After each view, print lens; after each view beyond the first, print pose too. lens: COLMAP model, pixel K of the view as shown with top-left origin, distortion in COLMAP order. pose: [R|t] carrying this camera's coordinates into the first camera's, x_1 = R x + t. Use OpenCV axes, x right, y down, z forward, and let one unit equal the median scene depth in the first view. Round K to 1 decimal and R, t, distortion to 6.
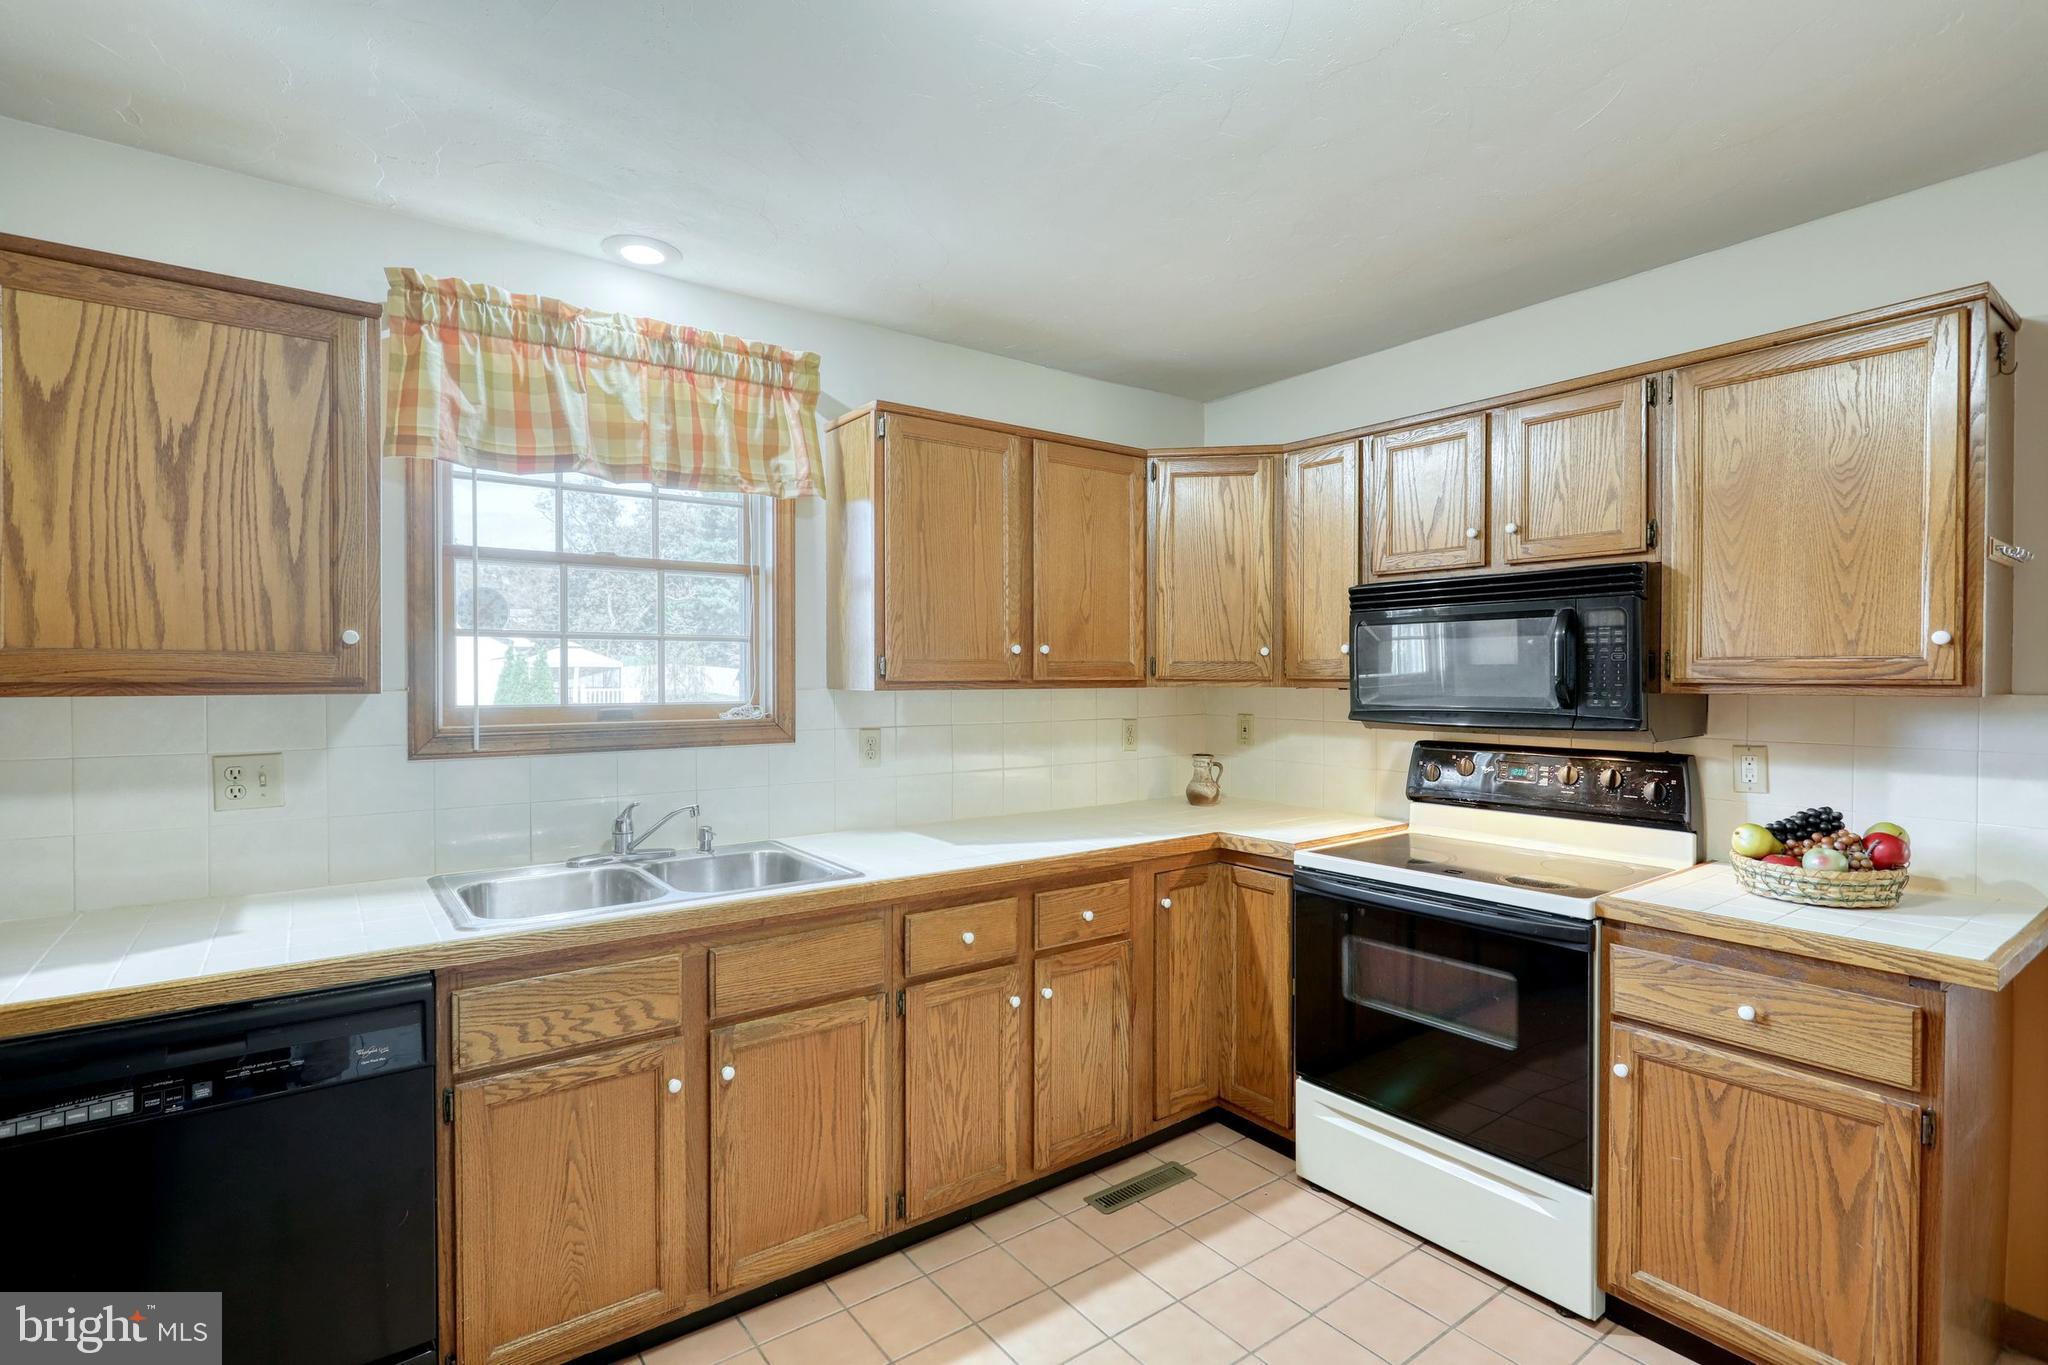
lens RADIAL K [[975.5, 0, 1020.4], [0, 975.5, 680.1], [0, 0, 1]] dist [-0.001788, -0.000040]
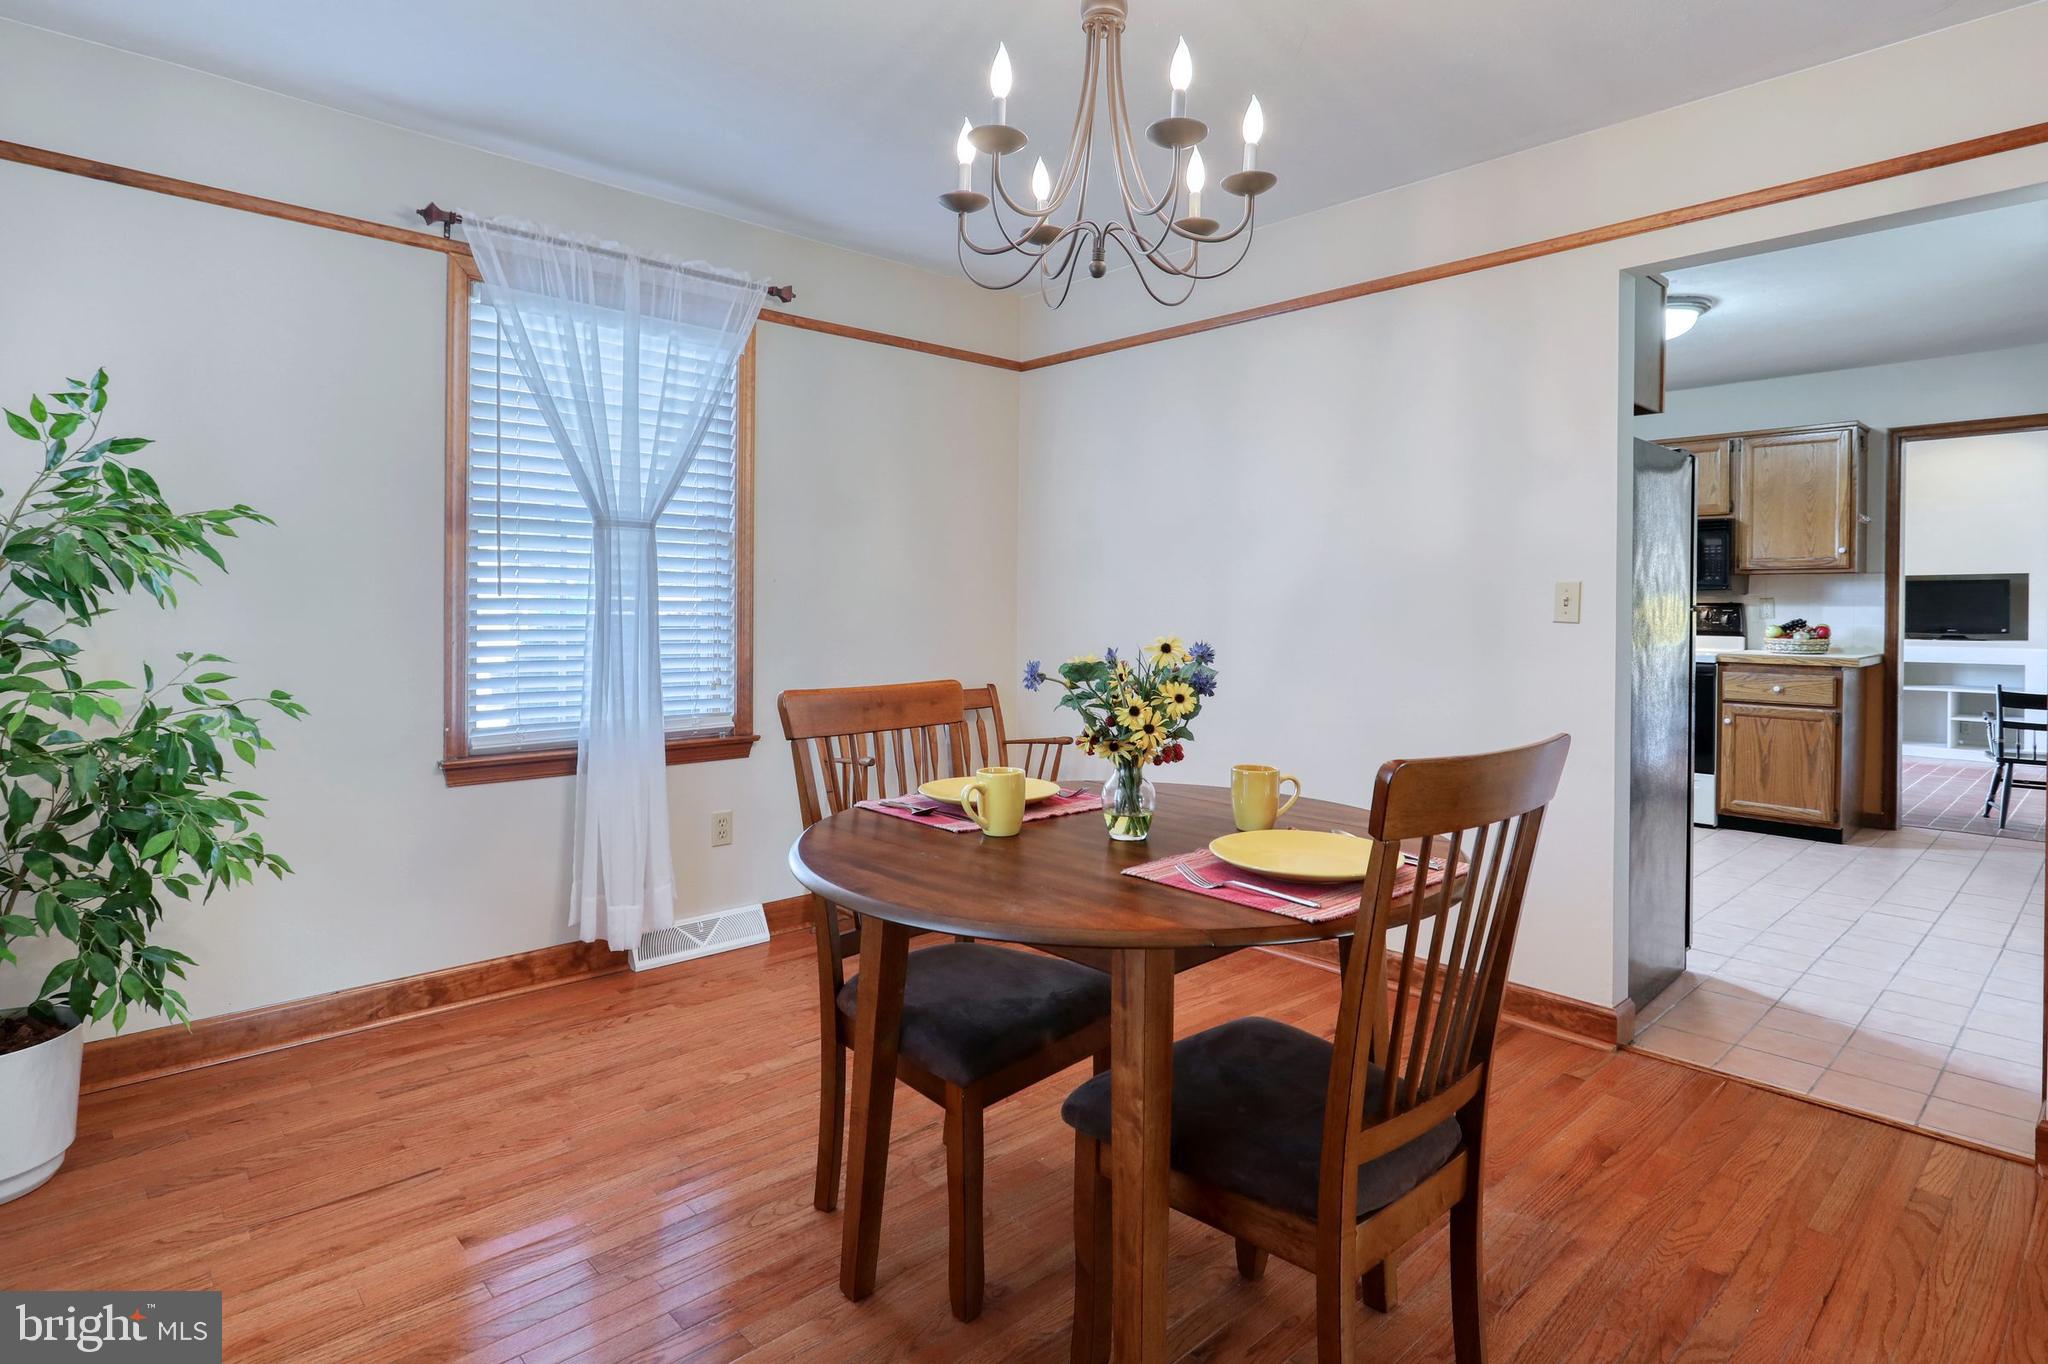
lens RADIAL K [[1098.9, 0, 1041.1], [0, 1098.9, 609.0], [0, 0, 1]] dist [-0.001964, -0.000299]
pose [[0.990898, 0.011608, 0.134111, -1.526796], [-0.010581, 0.999909, -0.008367, 0.154714], [-0.134196, 0.006872, 0.990931, -1.577272]]
